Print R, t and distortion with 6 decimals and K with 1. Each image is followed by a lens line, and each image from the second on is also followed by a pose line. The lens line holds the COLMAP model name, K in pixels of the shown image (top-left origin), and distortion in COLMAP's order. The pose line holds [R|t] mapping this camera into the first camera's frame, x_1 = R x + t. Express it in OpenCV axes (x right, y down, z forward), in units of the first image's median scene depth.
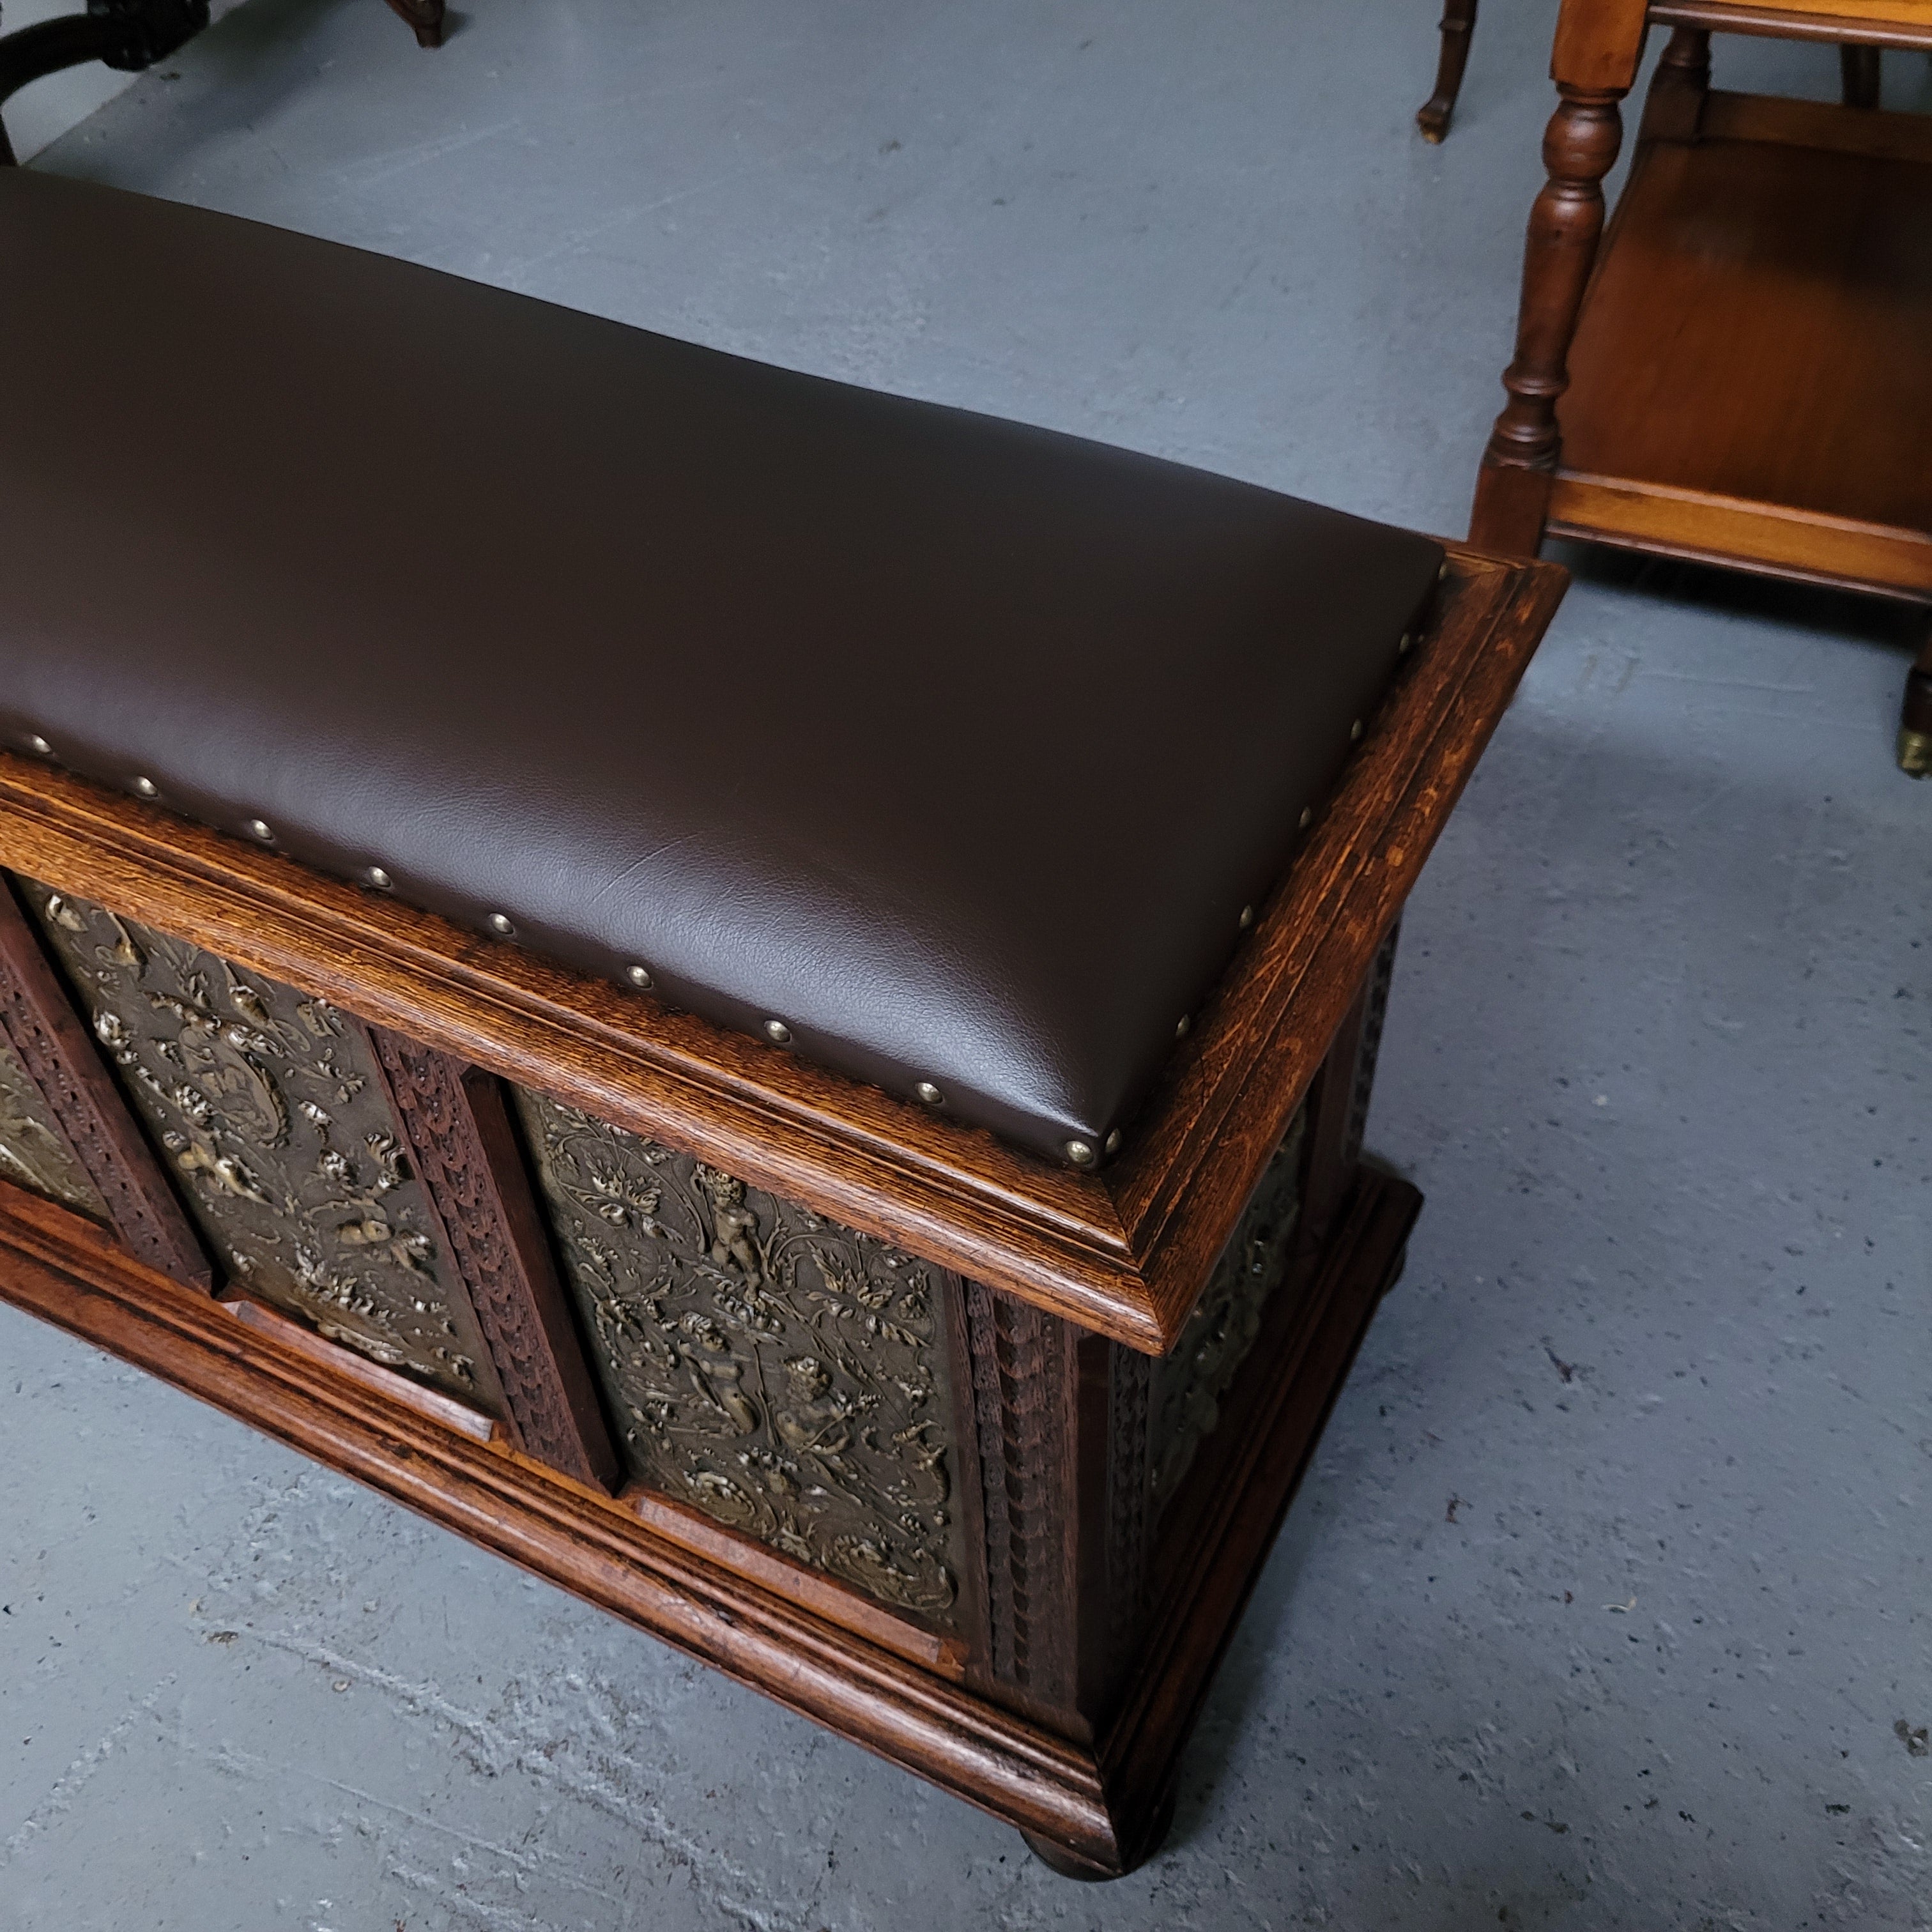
lens RADIAL K [[1951.9, 0, 971.9], [0, 1951.9, 953.6], [0, 0, 1]] dist [0.030671, -0.013106]
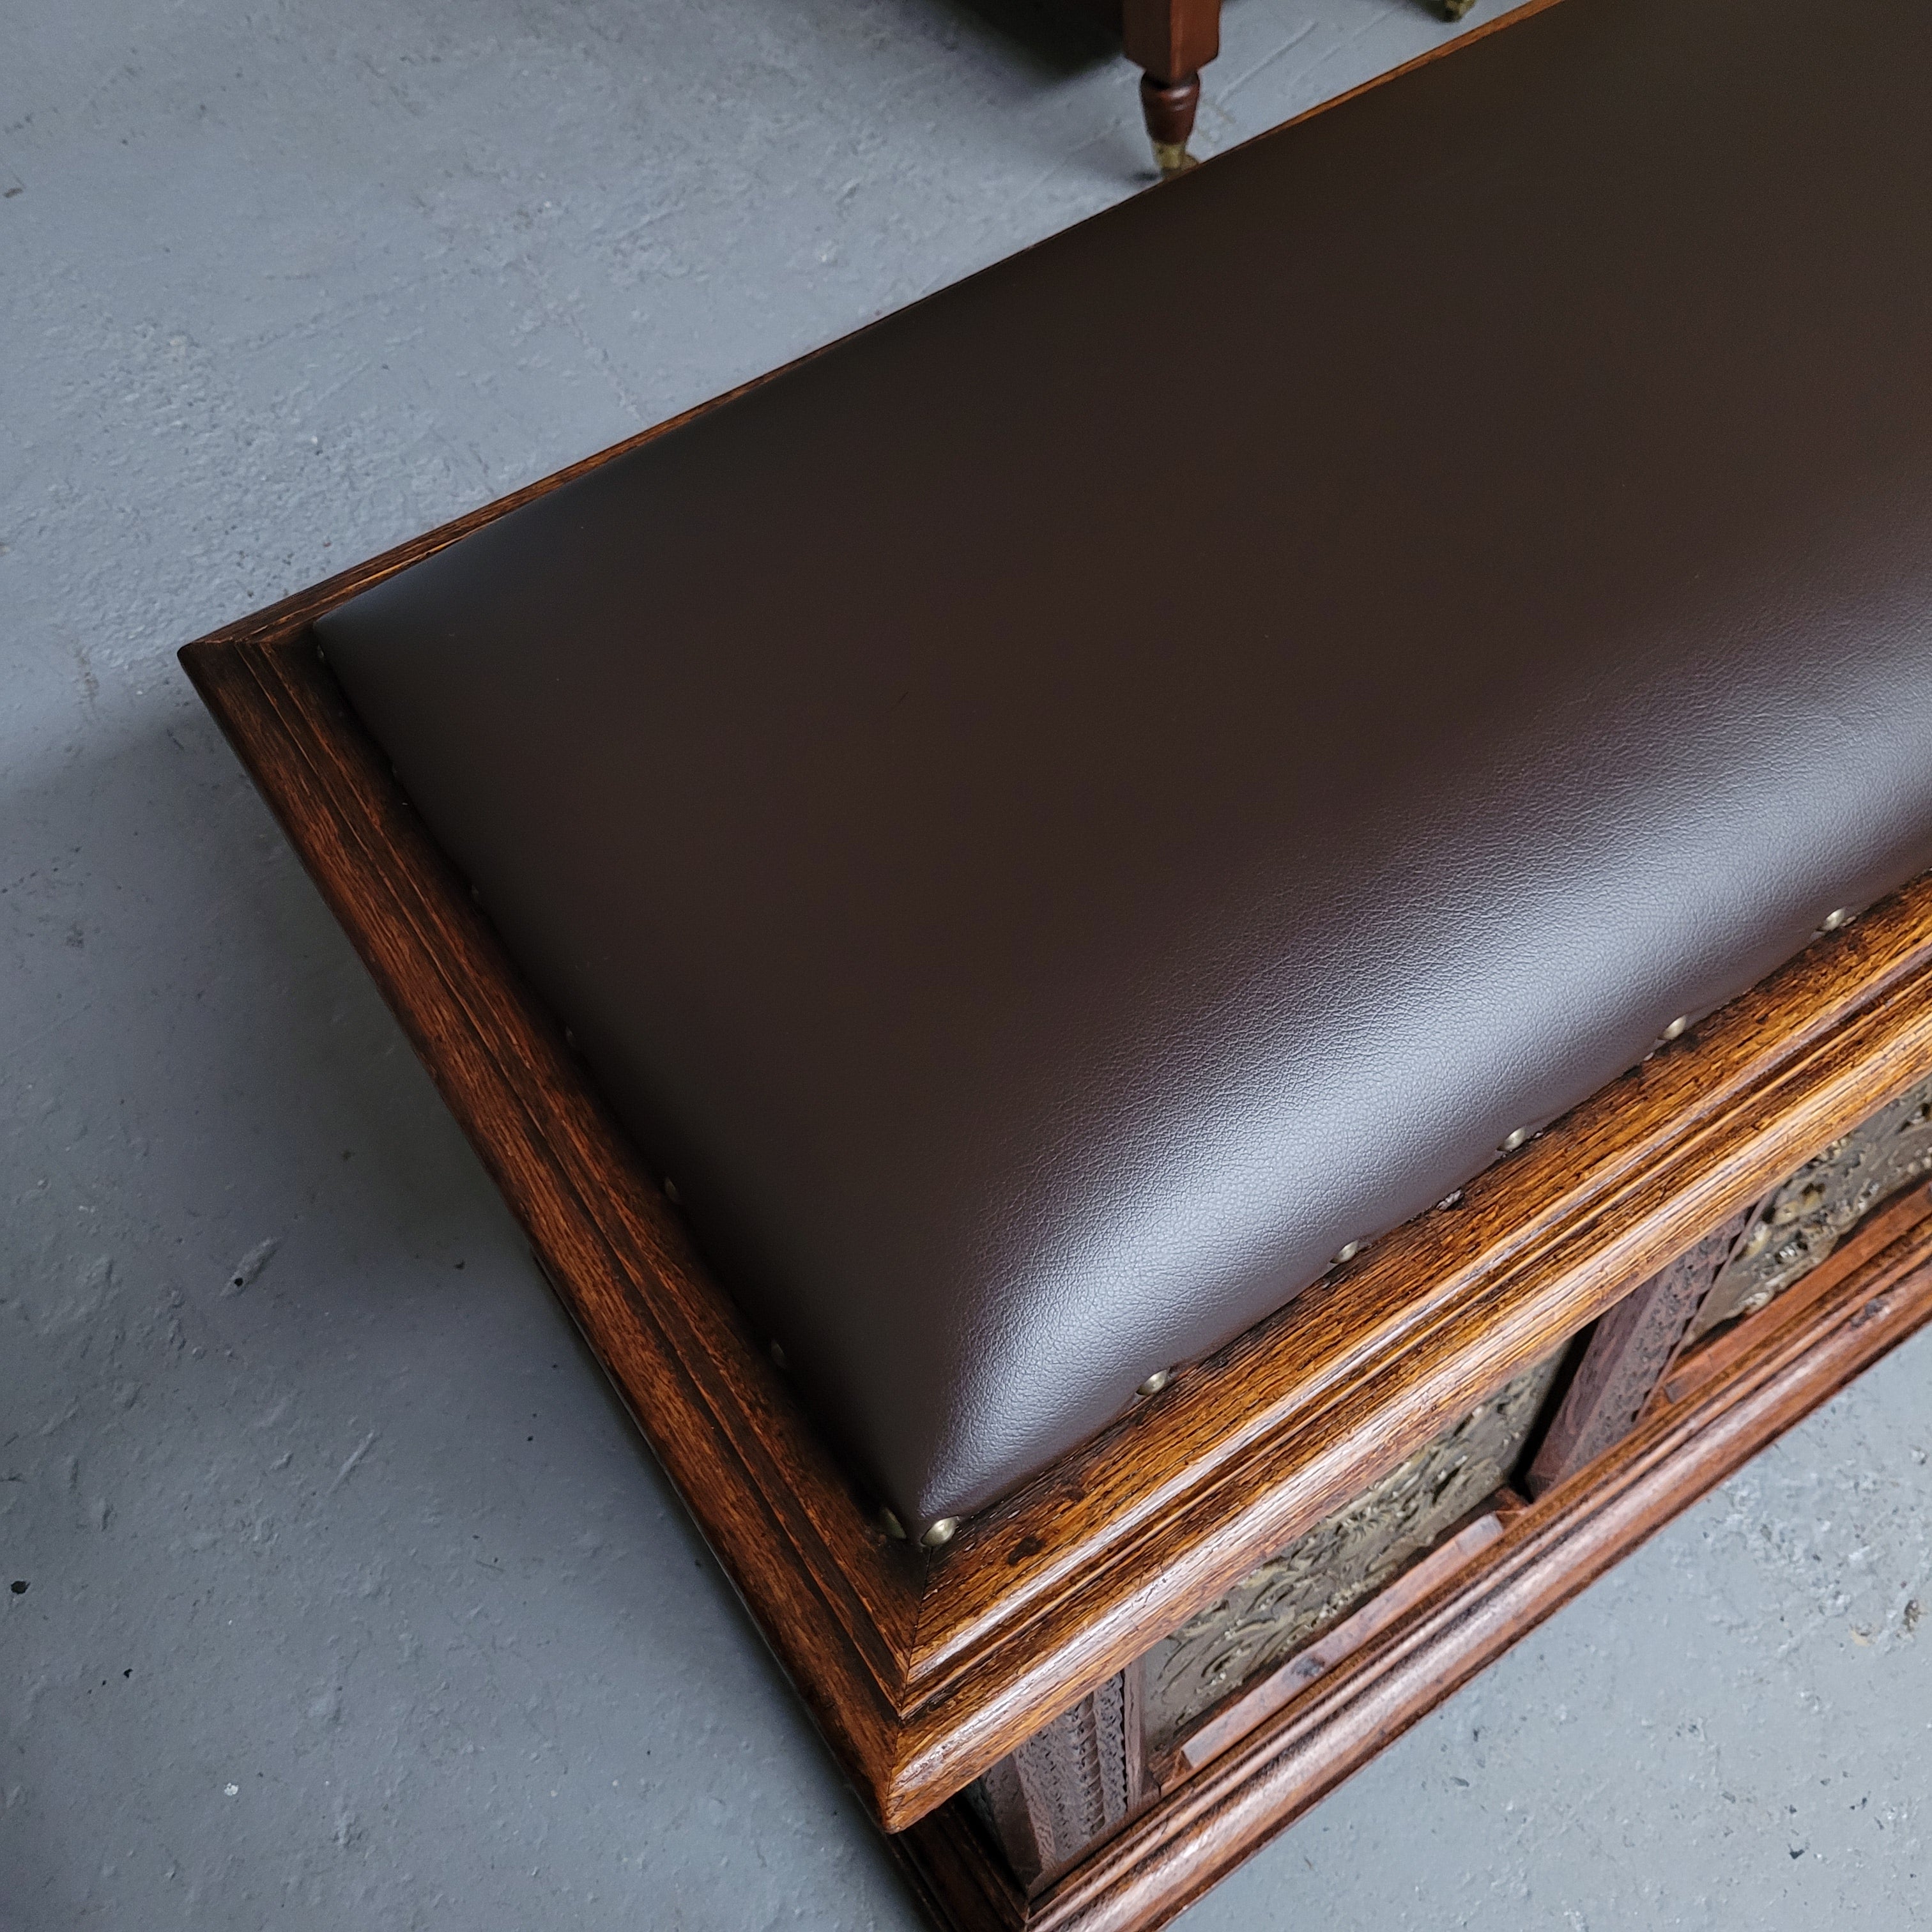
lens RADIAL K [[1940.9, 0, 991.9], [0, 1940.9, 940.6], [0, 0, 1]] dist [0.033164, -0.002003]
pose [[0.474836, -0.727805, 0.494804, -0.802524], [0.666100, 0.664662, 0.338430, -0.421964], [-0.575188, 0.168890, 0.800397, 0.502334]]
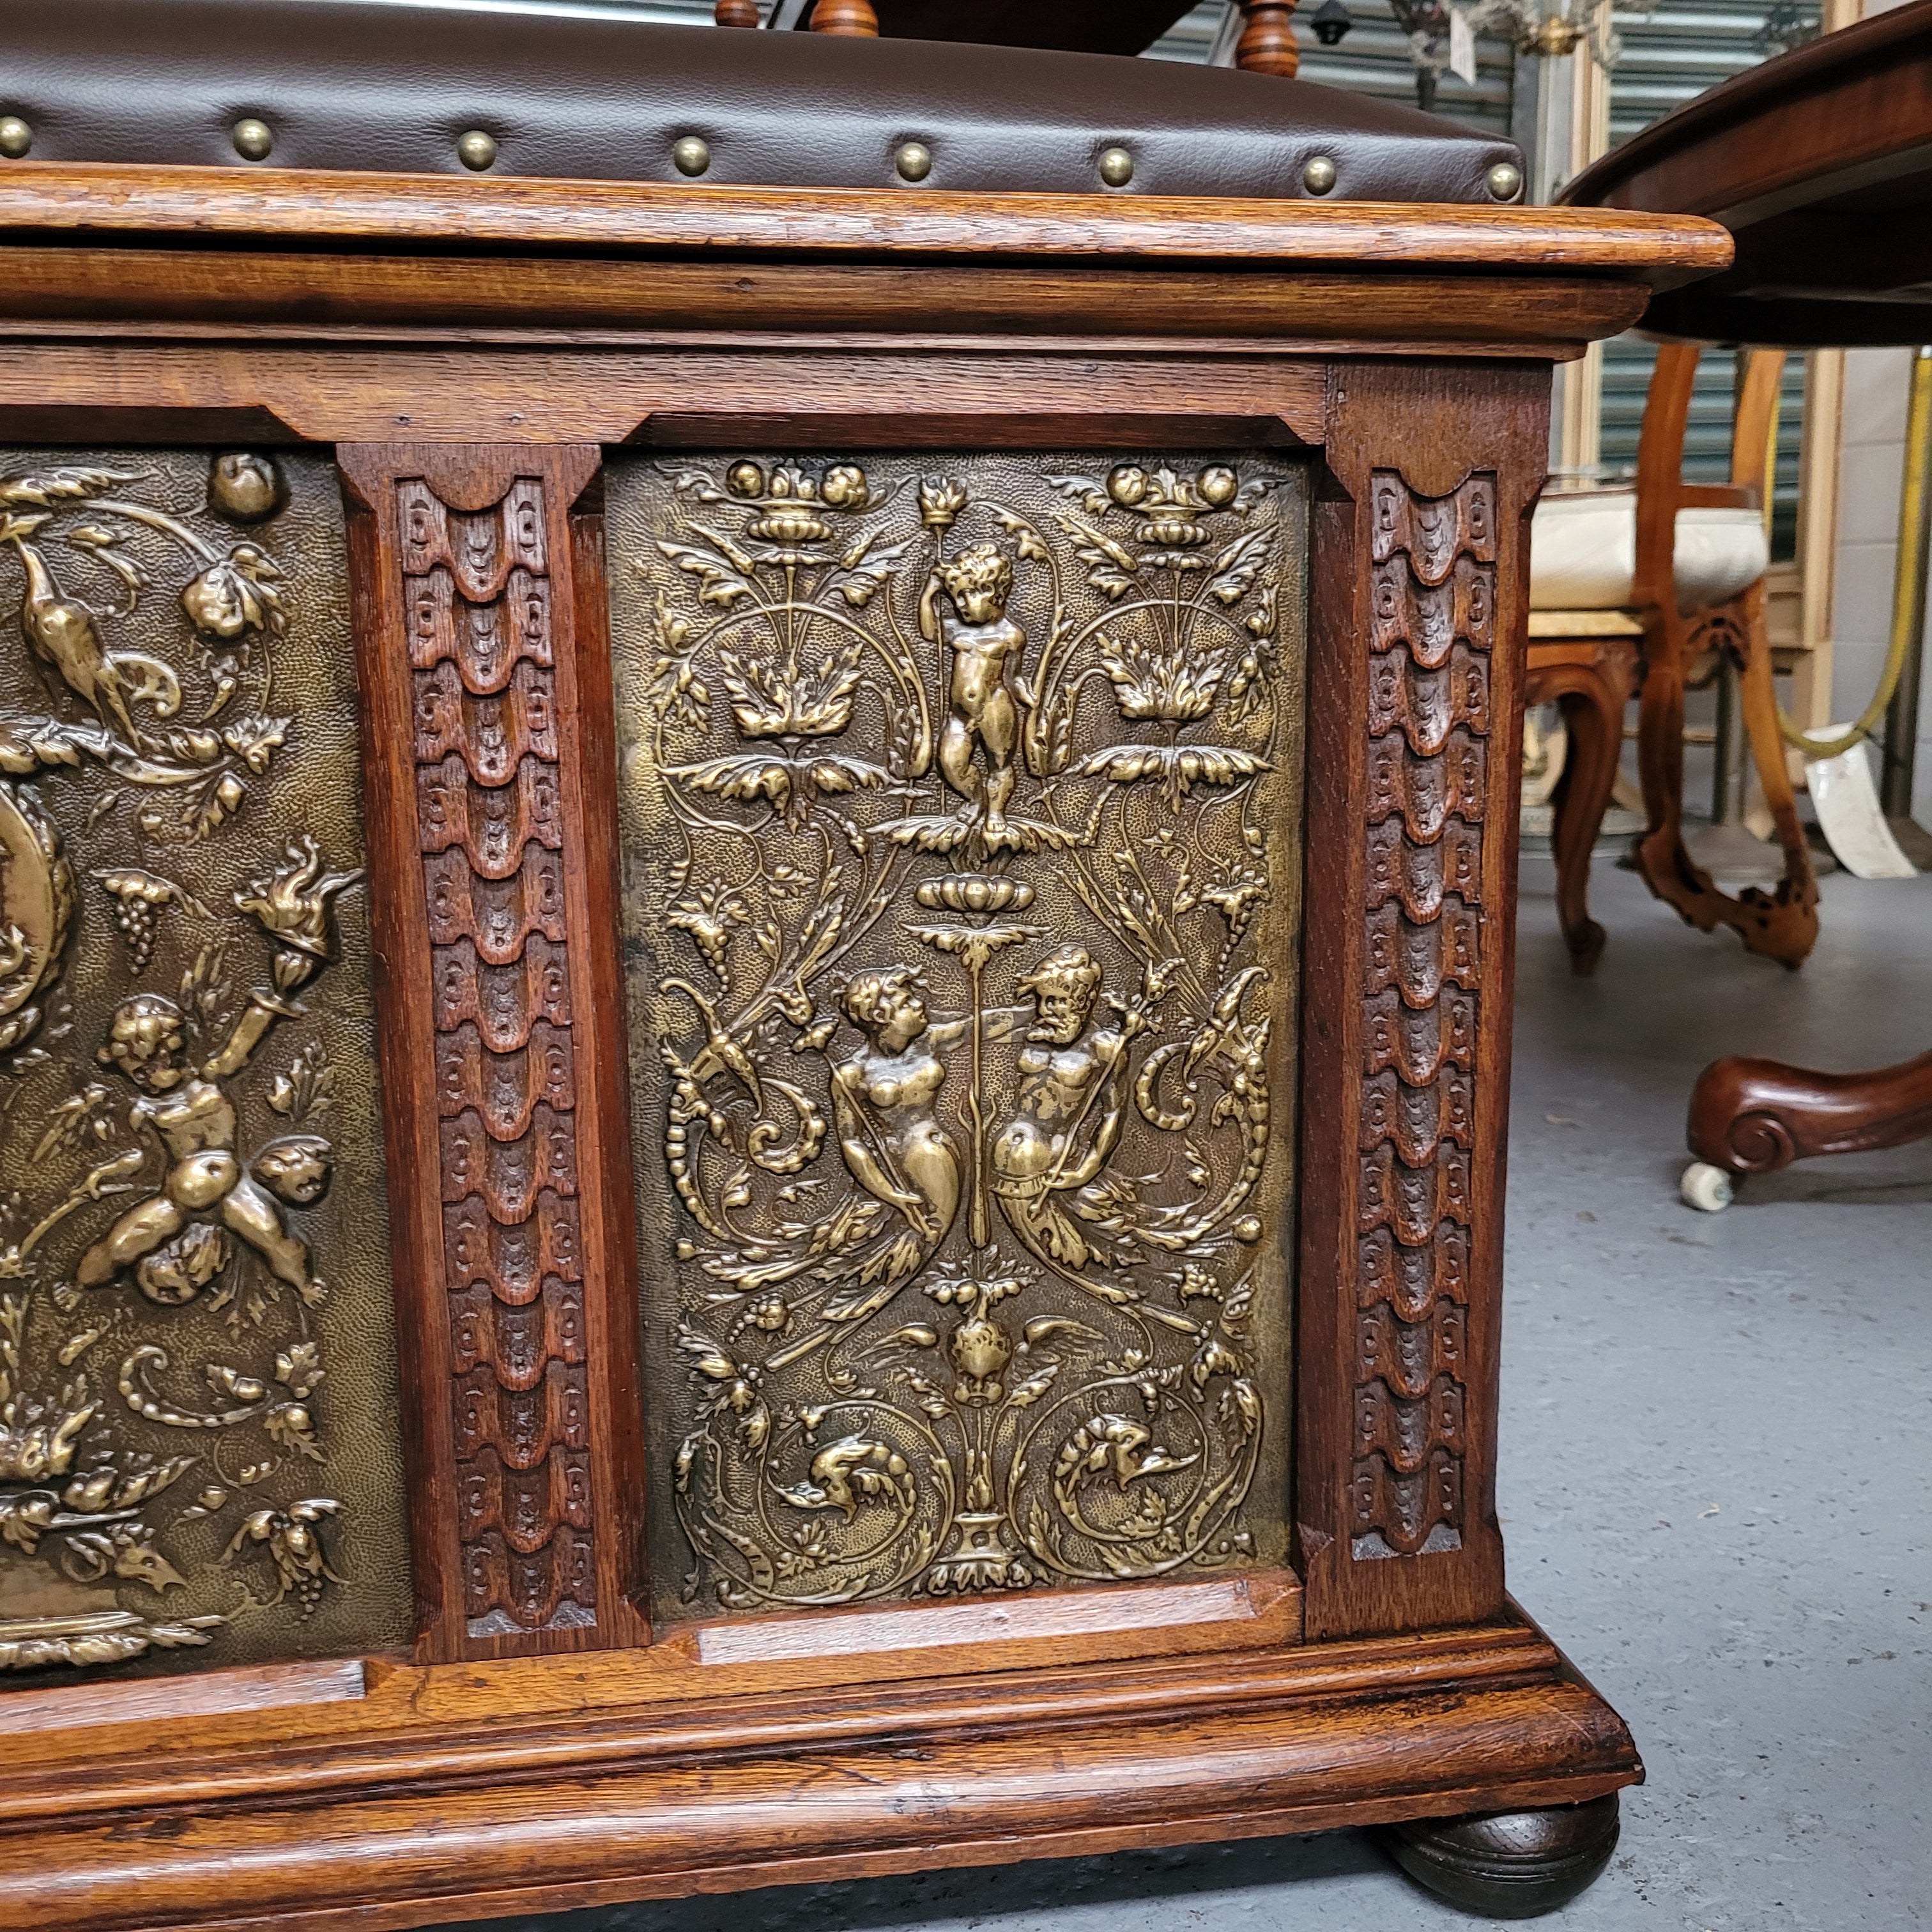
lens RADIAL K [[1955.1, 0, 968.5], [0, 1955.1, 963.2], [0, 0, 1]] dist [0.029214, -0.006654]
pose [[0.800280, -0.076013, 0.594789, -0.418353], [0.421442, 0.776911, -0.467757, 0.413832], [-0.426542, 0.625005, 0.653781, 0.434342]]
